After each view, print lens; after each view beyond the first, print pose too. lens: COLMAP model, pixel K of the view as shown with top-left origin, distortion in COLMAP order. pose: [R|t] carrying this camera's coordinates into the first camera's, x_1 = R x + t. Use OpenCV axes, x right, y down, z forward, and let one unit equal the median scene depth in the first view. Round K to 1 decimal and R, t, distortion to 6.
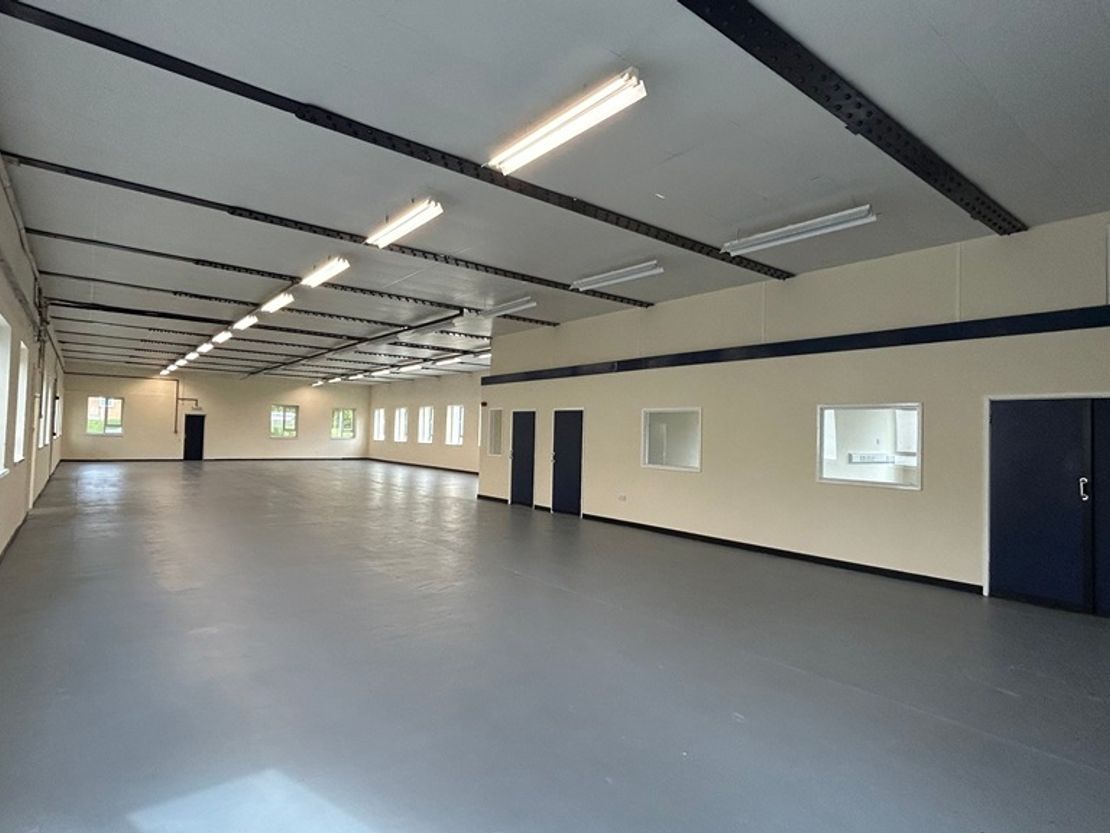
lens RADIAL K [[594.1, 0, 532.3], [0, 594.1, 440.2], [0, 0, 1]] dist [-0.003575, -0.001653]
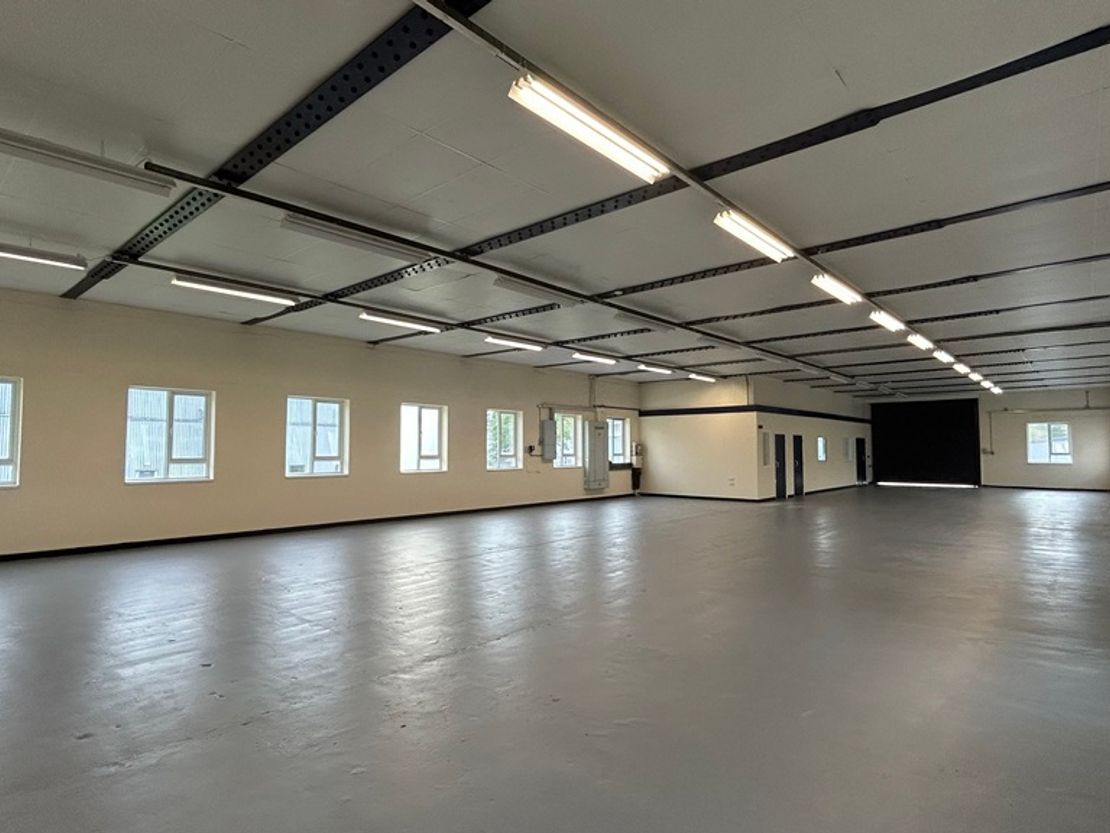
lens RADIAL K [[594.1, 0, 554.5], [0, 594.1, 419.9], [0, 0, 1]] dist [-0.003575, -0.001653]
pose [[-0.182105, 0.025141, 0.982958, -1.071736], [0.010014, 0.999669, -0.023713, -0.042559], [-0.983228, 0.005525, -0.182296, 1.427321]]
